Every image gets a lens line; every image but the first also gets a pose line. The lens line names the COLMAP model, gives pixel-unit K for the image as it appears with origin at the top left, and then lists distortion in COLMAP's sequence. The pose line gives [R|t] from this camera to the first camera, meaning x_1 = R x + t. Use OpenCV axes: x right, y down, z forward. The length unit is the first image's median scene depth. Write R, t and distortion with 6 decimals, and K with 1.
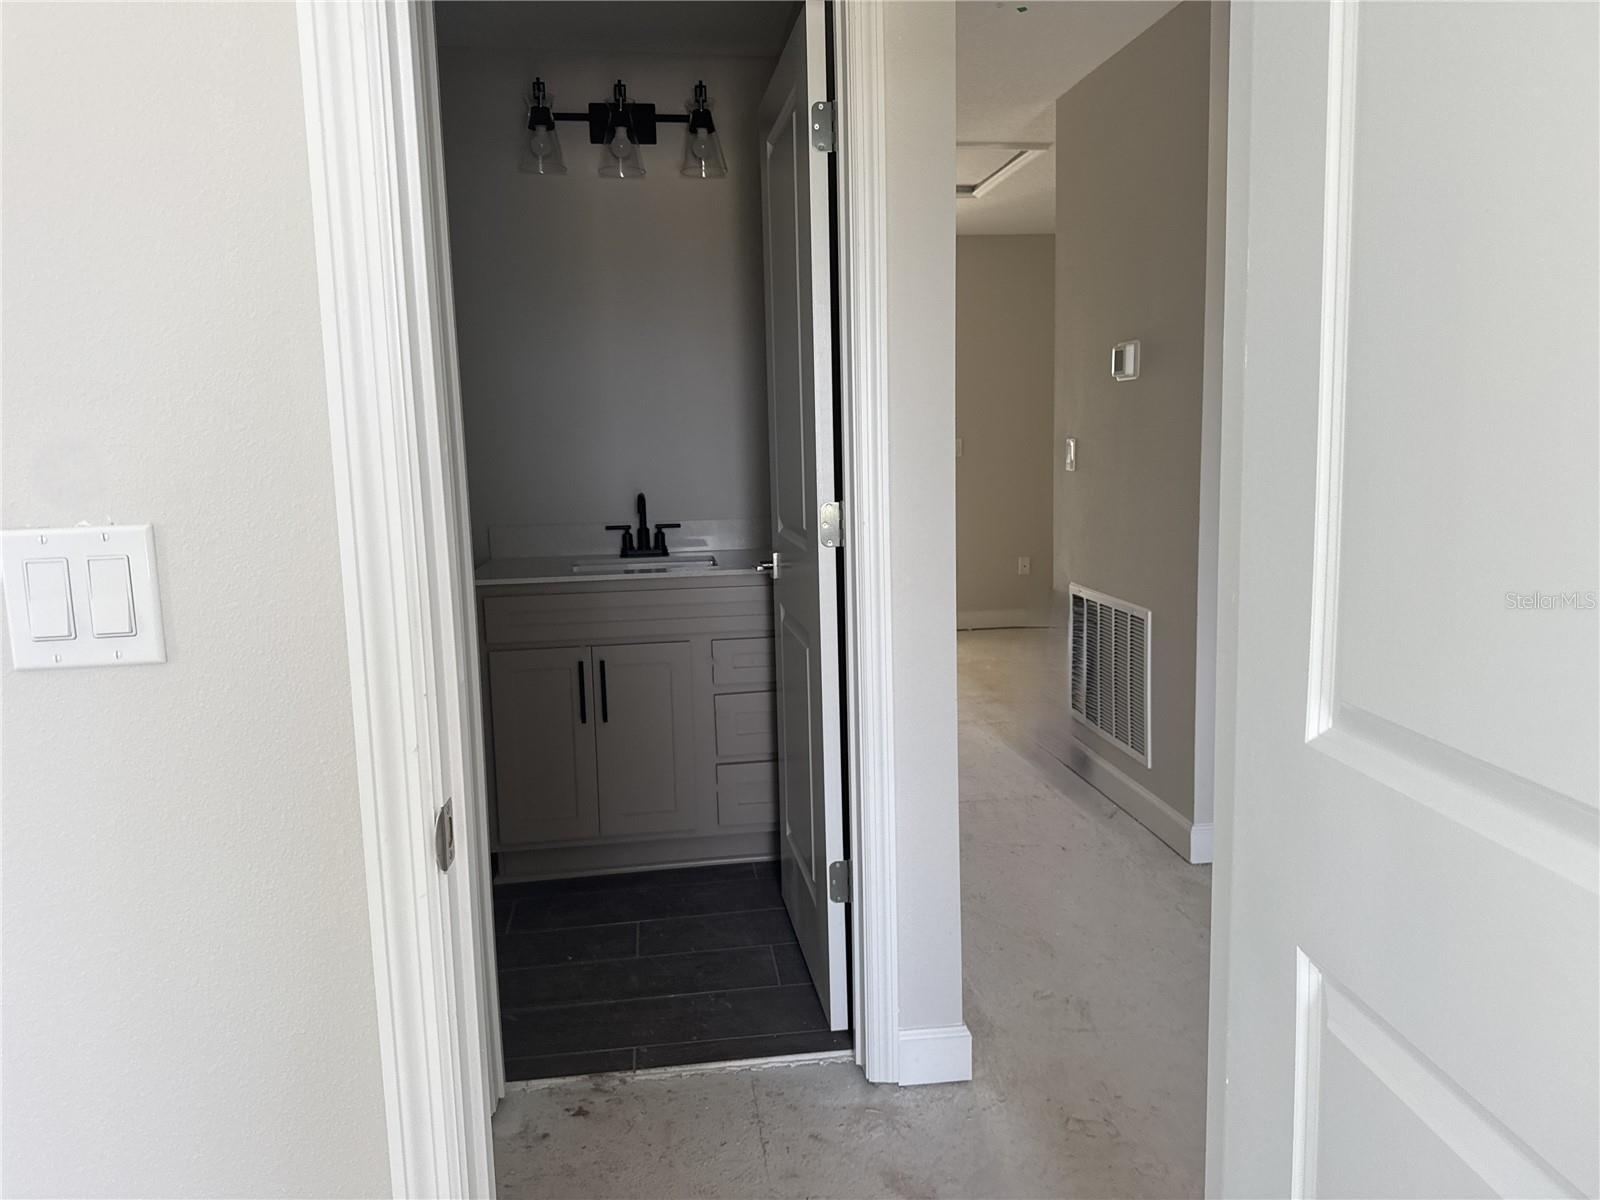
lens RADIAL K [[1124.4, 0, 794.2], [0, 1124.4, 600.3], [0, 0, 1]] dist [0.118685, -0.189577]
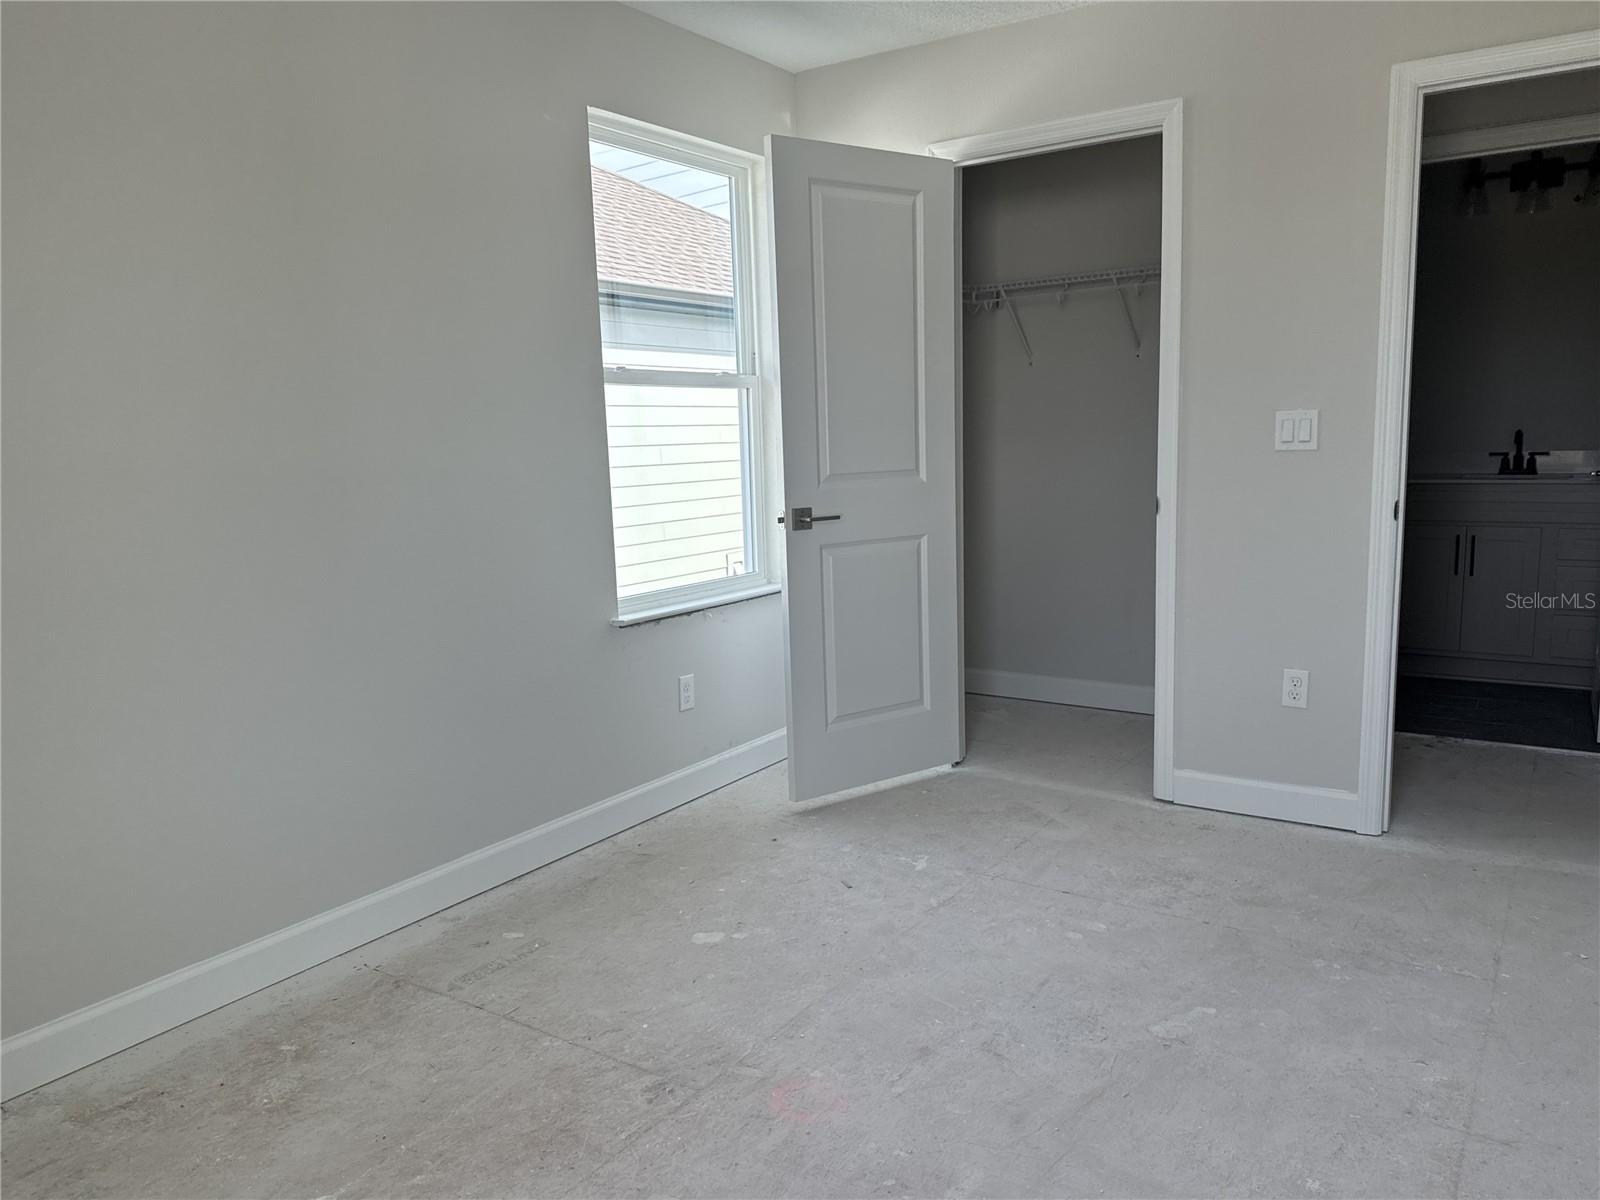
lens RADIAL K [[1139.7, 0, 800.0], [0, 1139.7, 600.0], [0, 0, 1]] dist [-0.006764, -0.002340]
pose [[0.743561, 0.103577, -0.660597, 0.161321], [-0.087342, 0.994511, 0.057621, 0.117197], [0.662939, 0.014854, 0.748526, -0.690883]]
